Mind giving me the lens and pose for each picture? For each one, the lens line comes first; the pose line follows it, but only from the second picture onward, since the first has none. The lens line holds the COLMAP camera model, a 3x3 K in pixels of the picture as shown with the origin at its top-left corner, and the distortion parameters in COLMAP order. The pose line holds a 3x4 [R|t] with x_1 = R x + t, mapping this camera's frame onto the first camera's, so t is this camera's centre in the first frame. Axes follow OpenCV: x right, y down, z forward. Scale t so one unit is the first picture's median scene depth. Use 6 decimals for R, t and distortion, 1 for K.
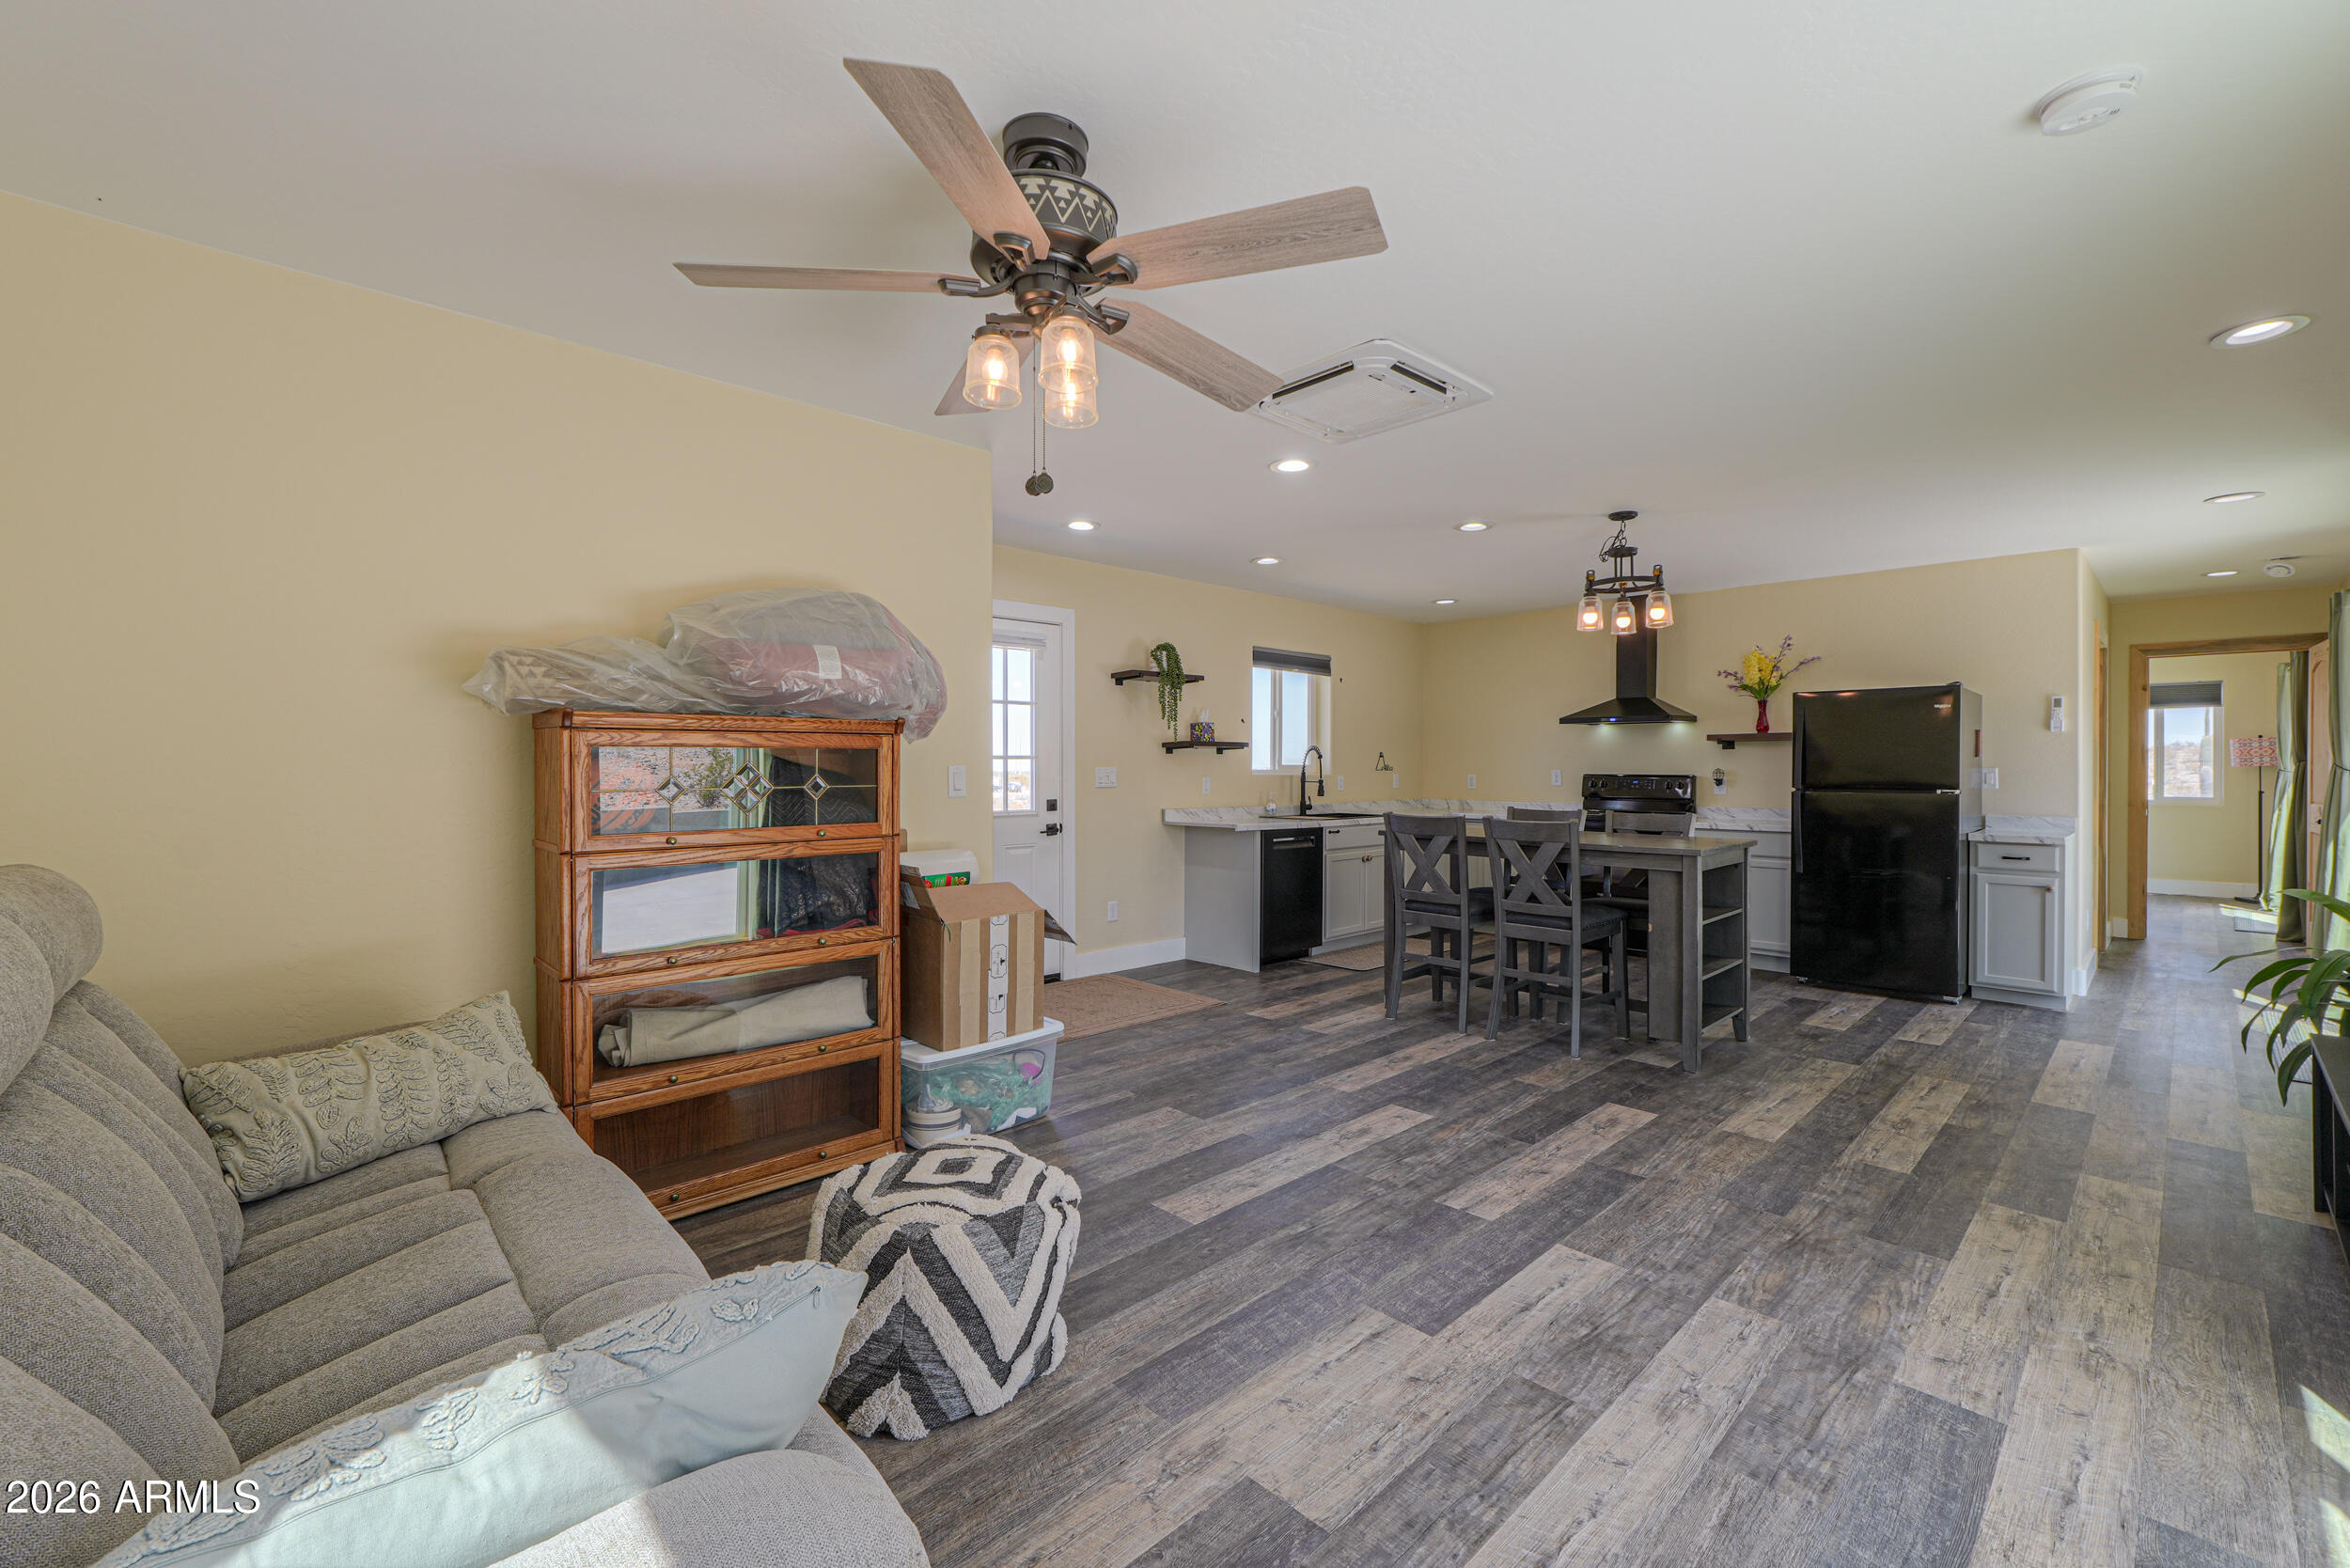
lens RADIAL K [[963.6, 0, 1171.4], [0, 963.6, 768.4], [0, 0, 1]] dist [-0.000168, -0.000147]
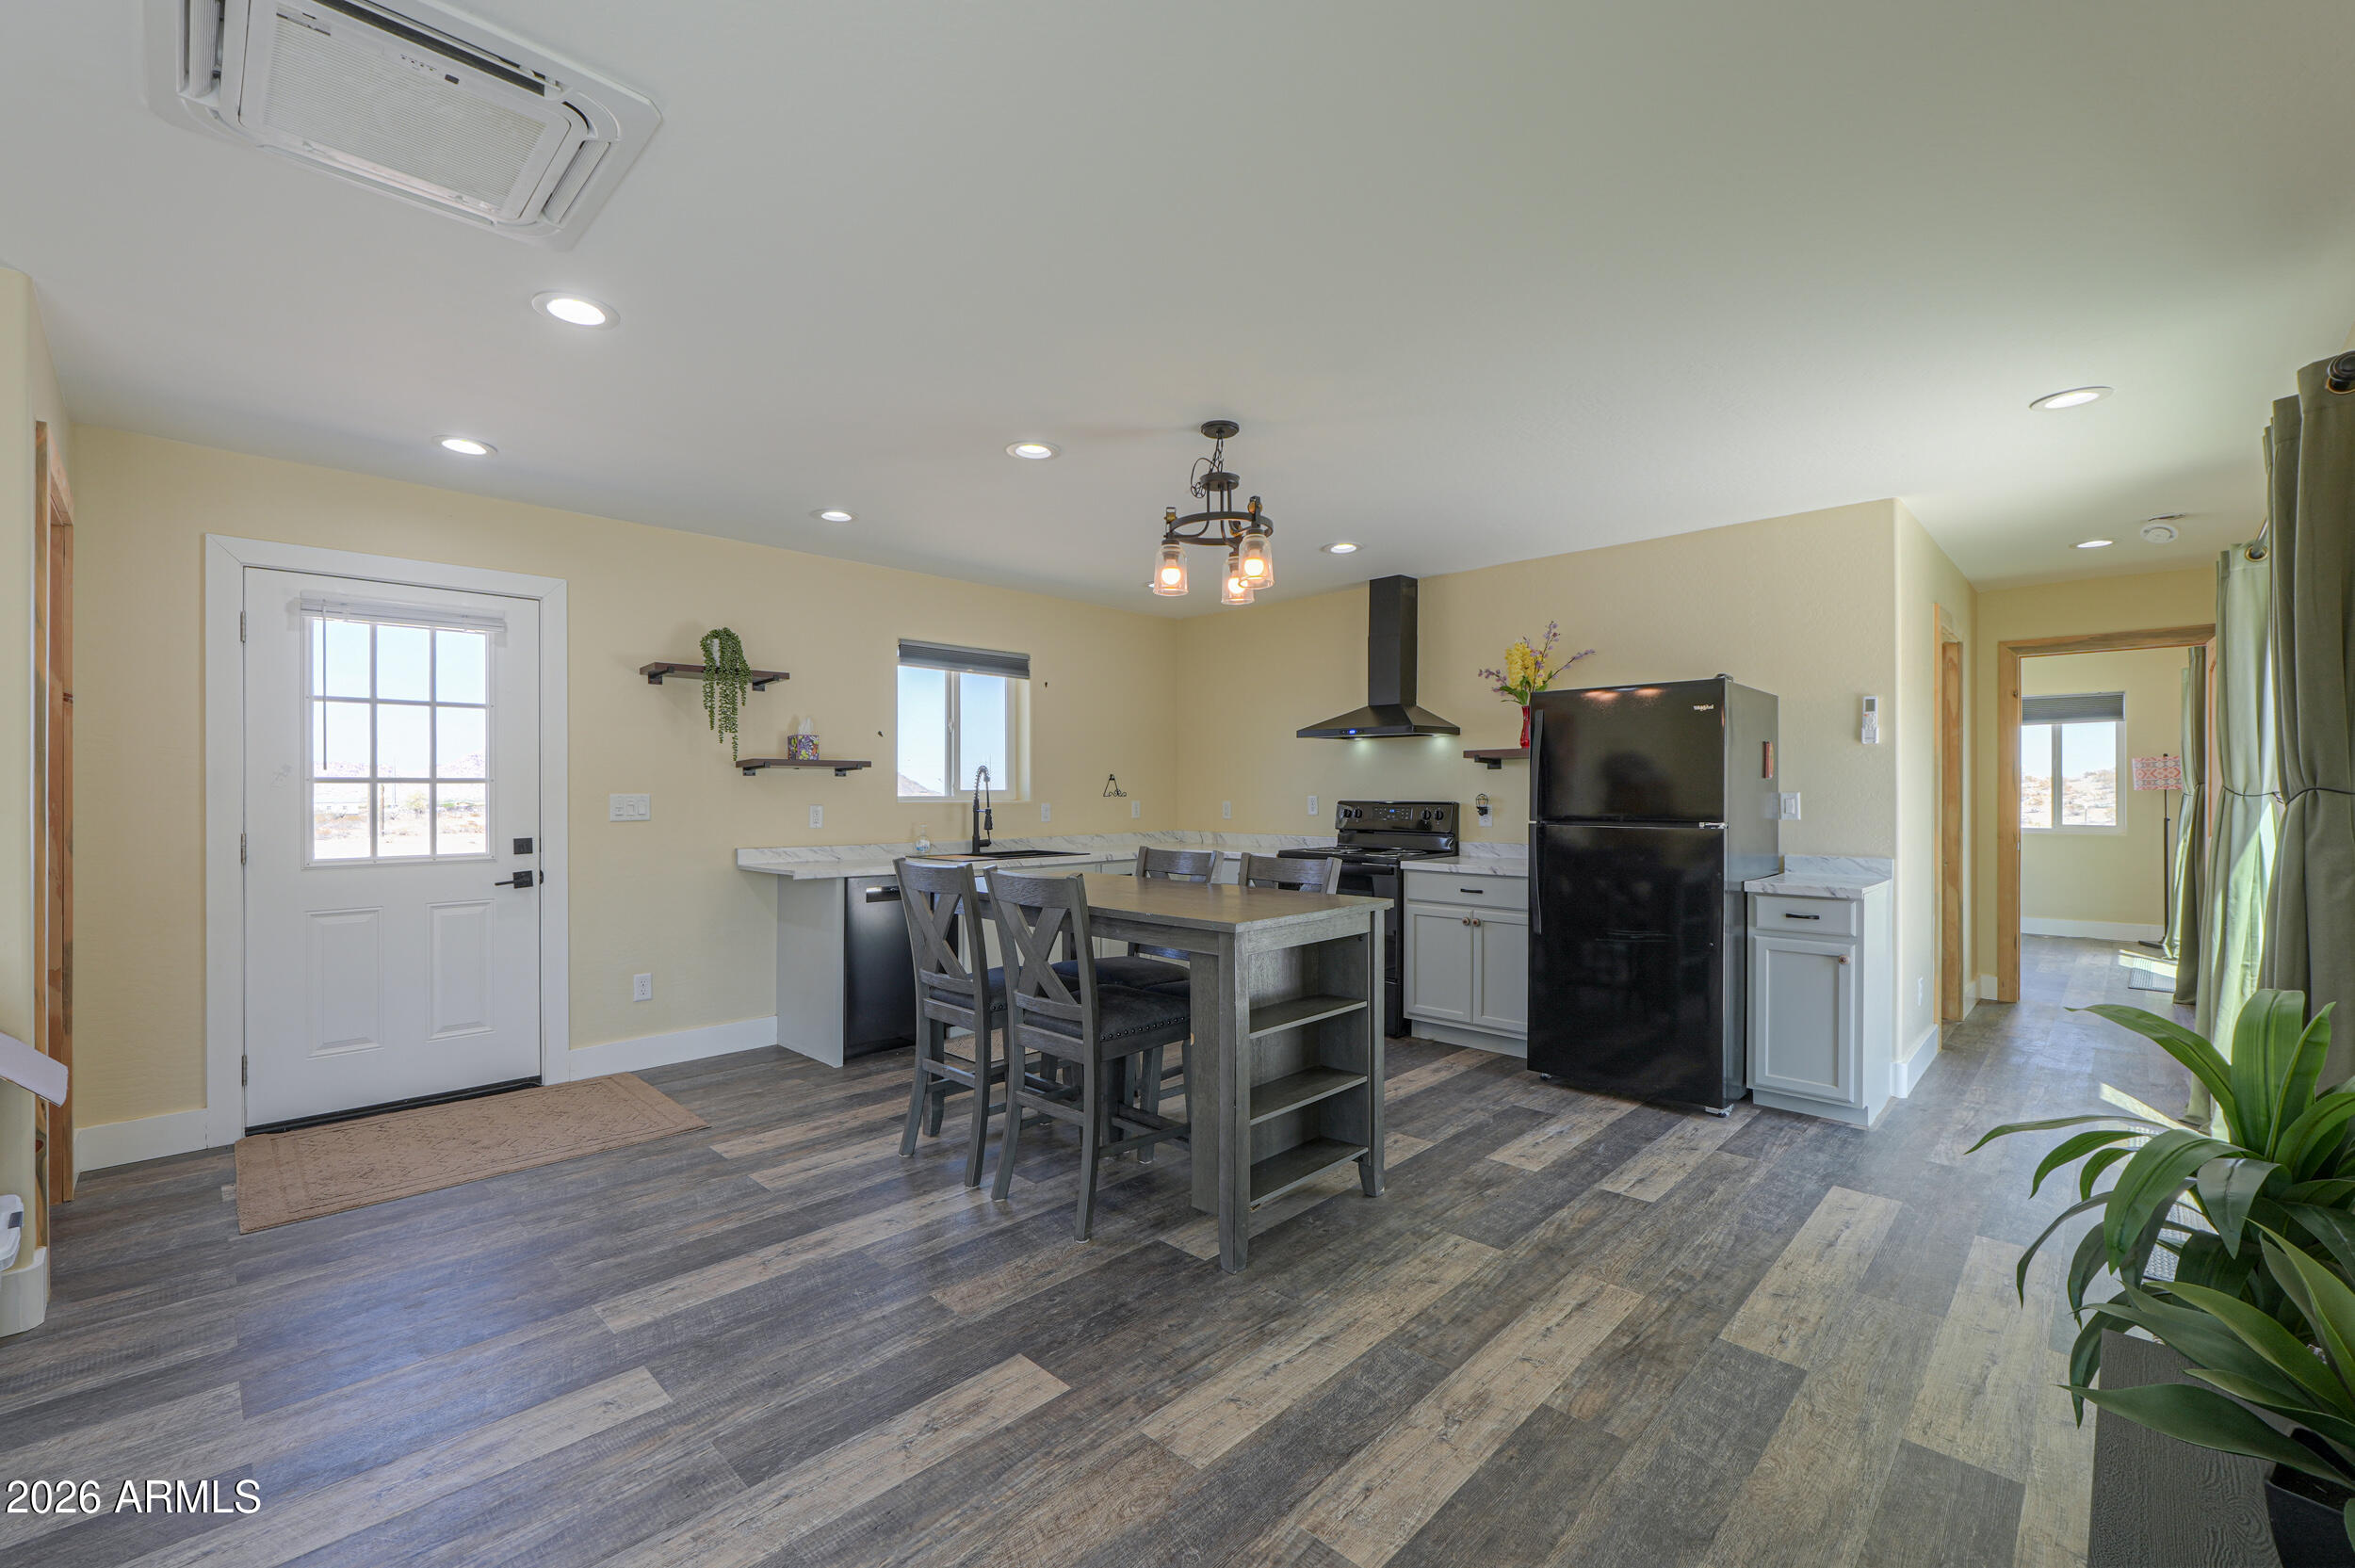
lens RADIAL K [[969.6, 0, 1162.1], [0, 969.6, 789.1], [0, 0, 1]] dist [-0.002797, 0.000007]
pose [[0.999659, -0.001960, 0.026037, 0.365471], [0.002080, 0.999987, -0.004615, -0.000488], [-0.026027, 0.004668, 0.999650, 0.274469]]
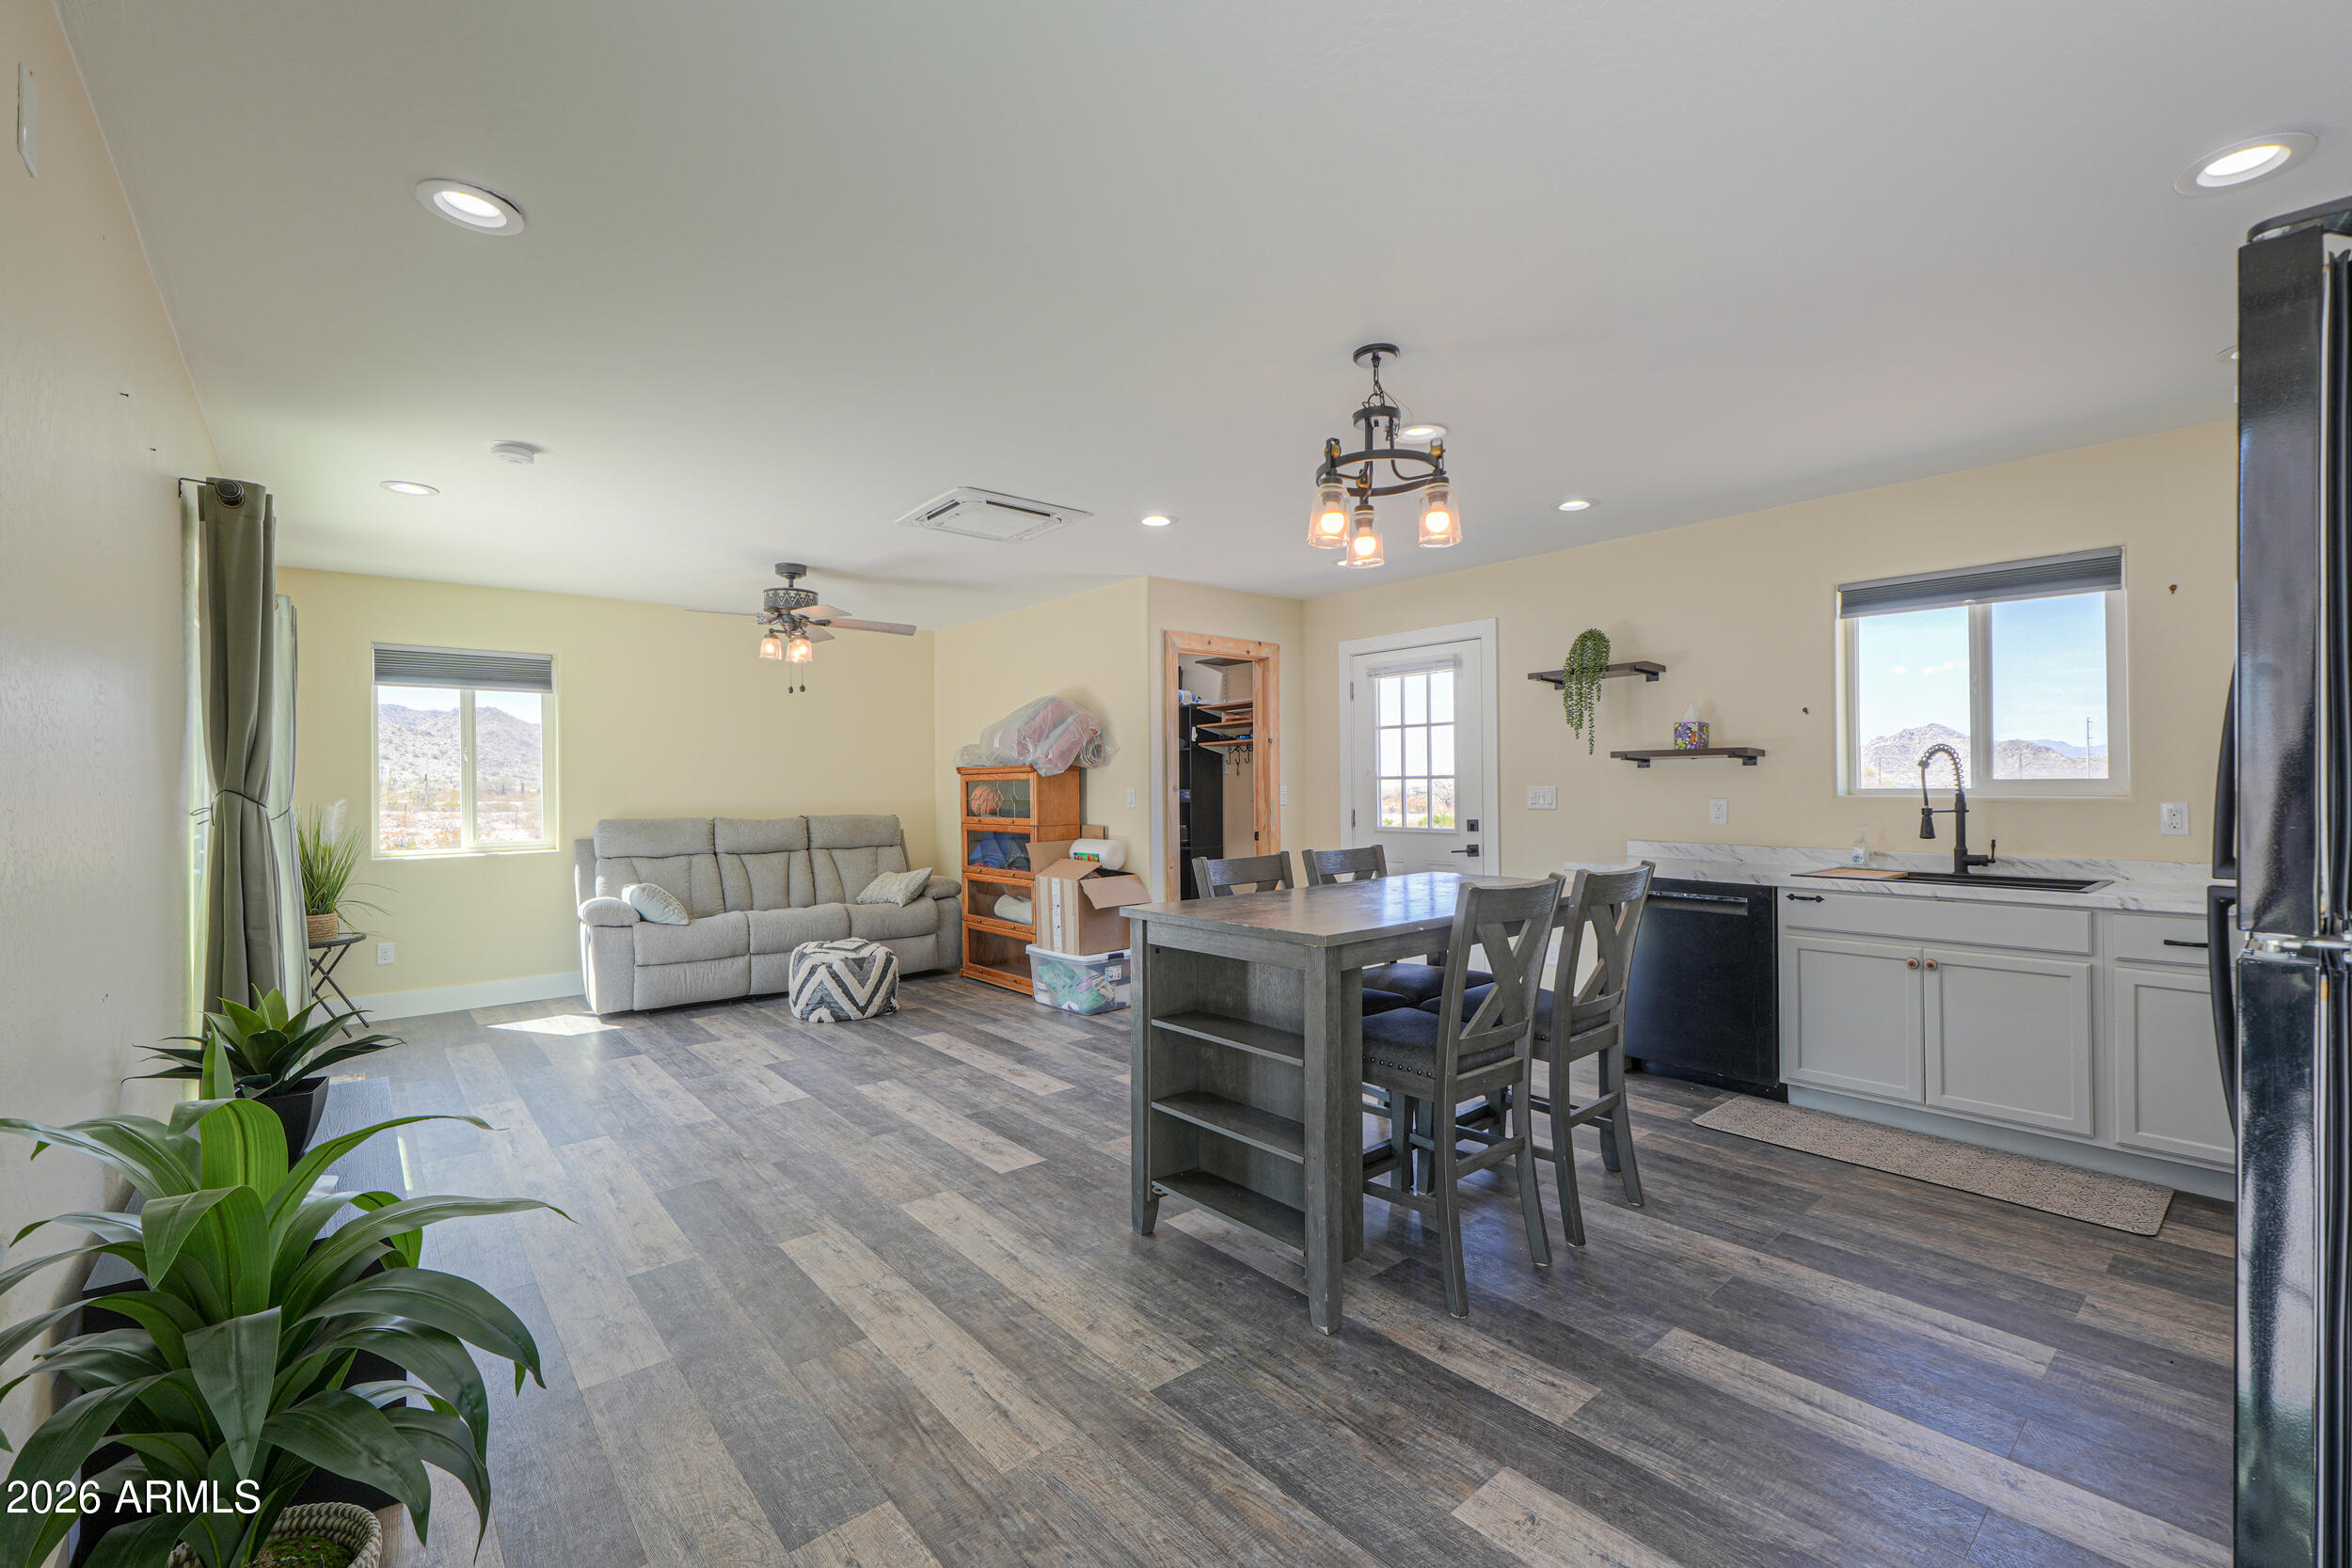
lens RADIAL K [[983.9, 0, 1176.0], [0, 983.9, 784.0], [0, 0, 1]] dist [-0.000851, 0.000025]
pose [[-0.051430, -0.002851, -0.998673, 0.951381], [0.005088, 0.999982, -0.003117, -0.002381], [0.998664, -0.005242, -0.051414, 0.811847]]
